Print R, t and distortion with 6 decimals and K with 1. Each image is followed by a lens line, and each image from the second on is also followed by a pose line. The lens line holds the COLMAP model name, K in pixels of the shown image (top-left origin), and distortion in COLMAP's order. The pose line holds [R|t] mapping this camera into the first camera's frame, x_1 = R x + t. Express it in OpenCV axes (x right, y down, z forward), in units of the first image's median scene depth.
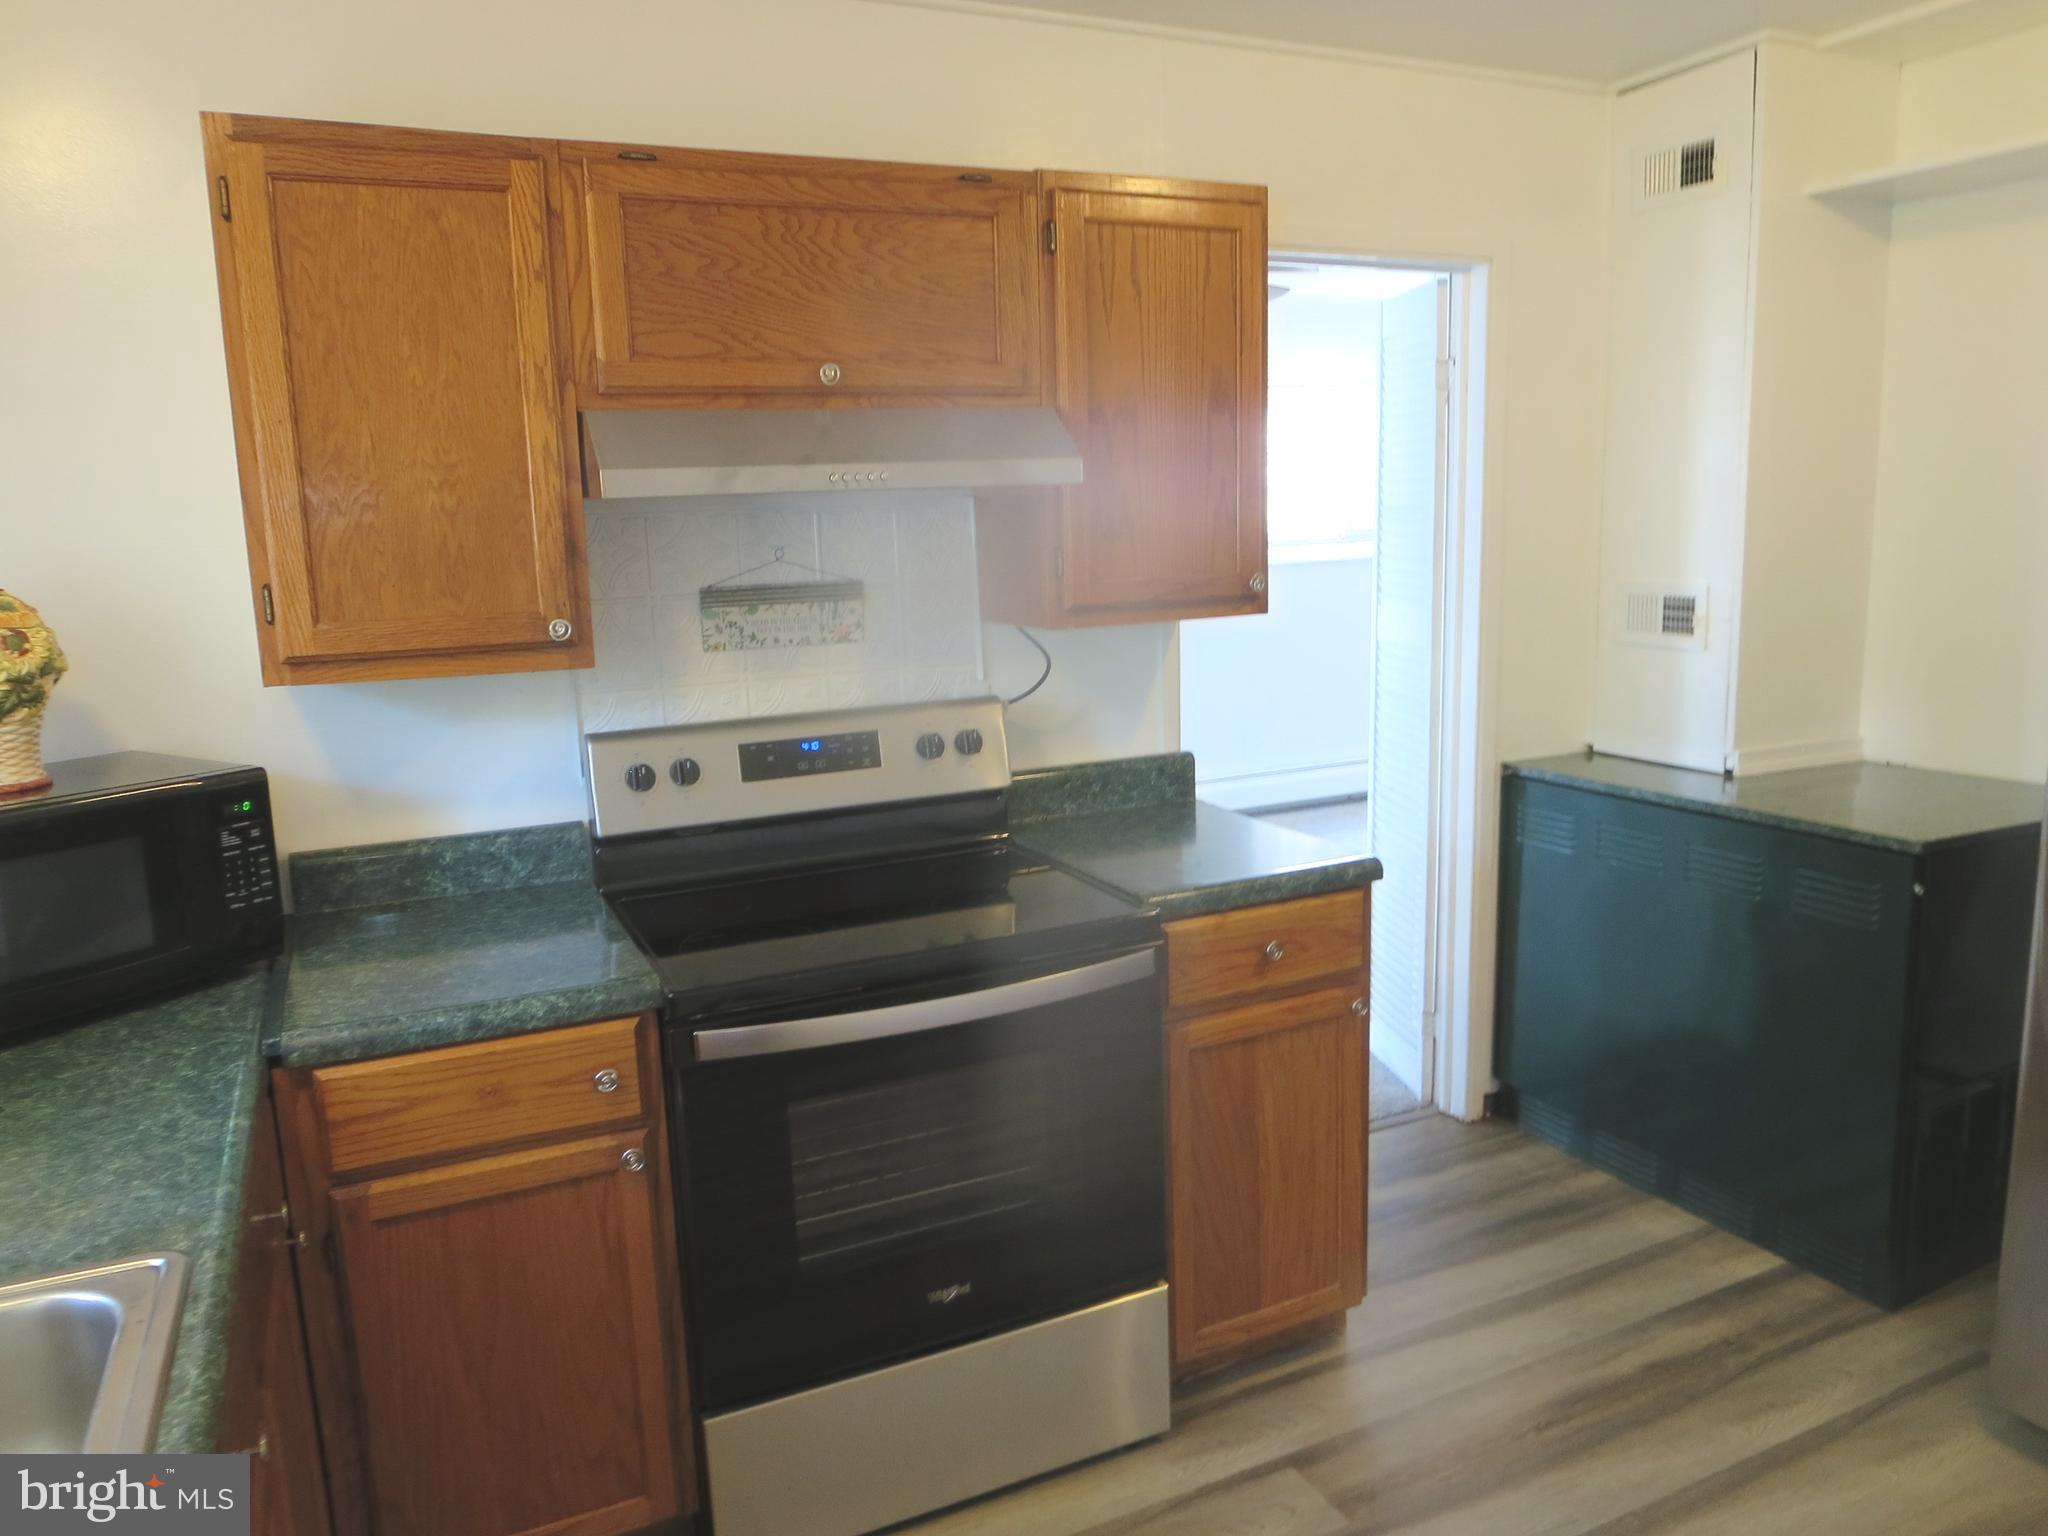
lens RADIAL K [[1418.7, 0, 1021.2], [0, 1418.7, 764.5], [0, 0, 1]] dist [-0.032713, -0.001578]
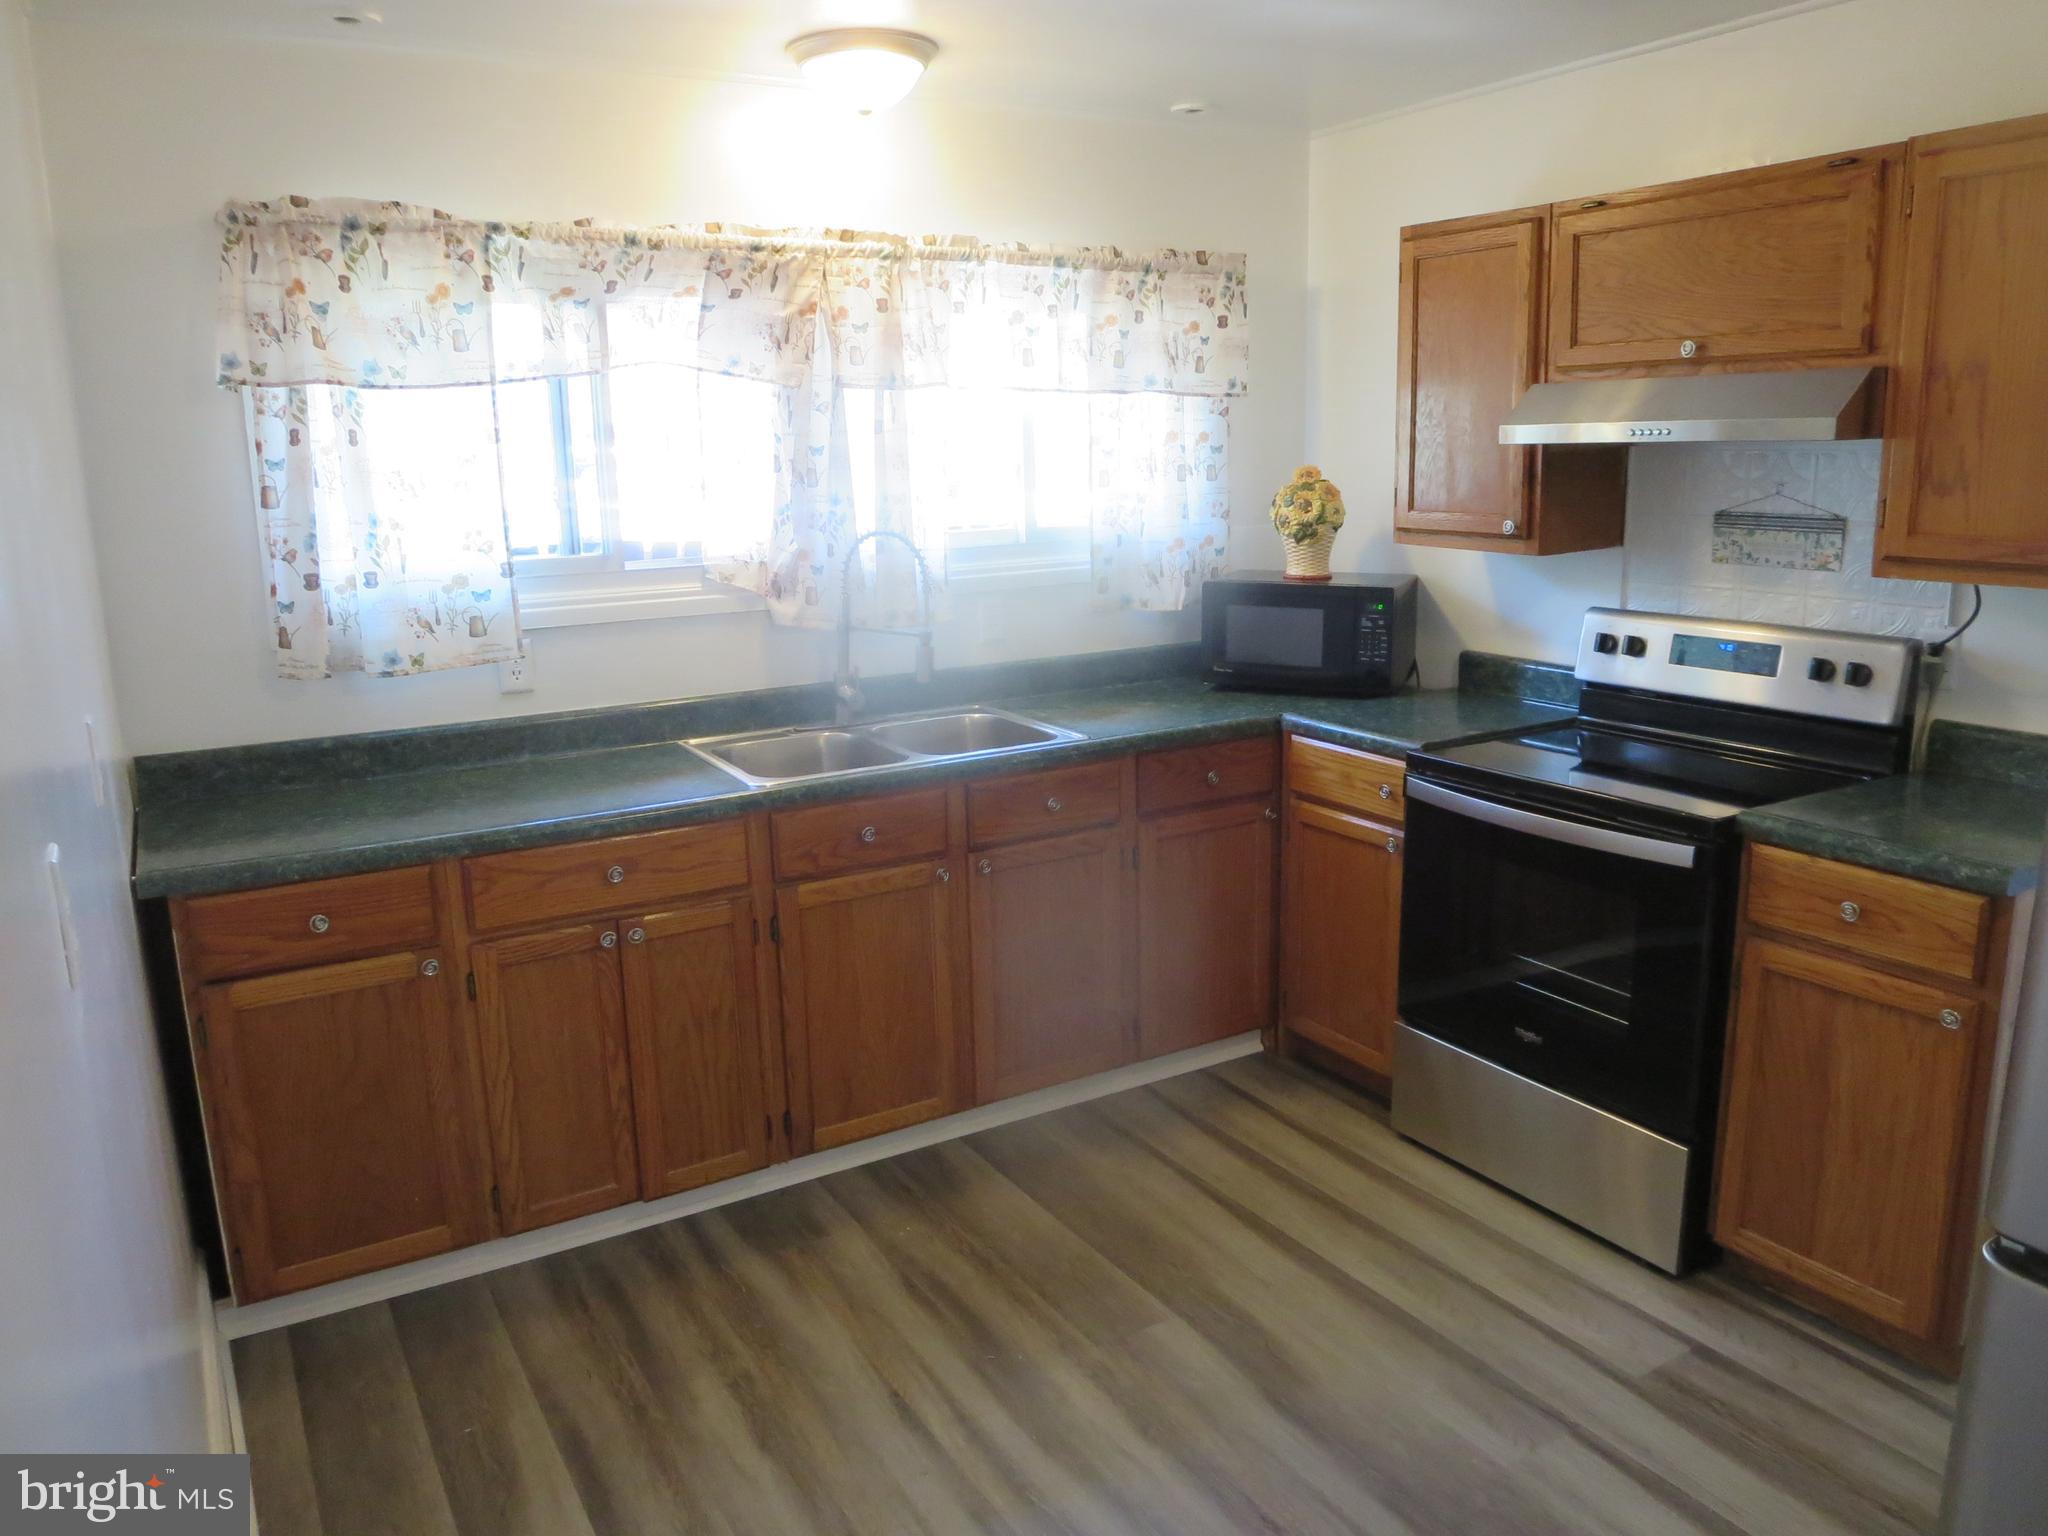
lens RADIAL K [[1471.7, 0, 1024.0], [0, 1471.7, 768.0], [0, 0, 1]] dist [-0.052742, 0.000394]
pose [[0.100820, 0.243136, -0.964738, 1.079368], [-0.158254, 0.961253, 0.225719, -0.105372], [0.982238, 0.129917, 0.135391, 0.264469]]
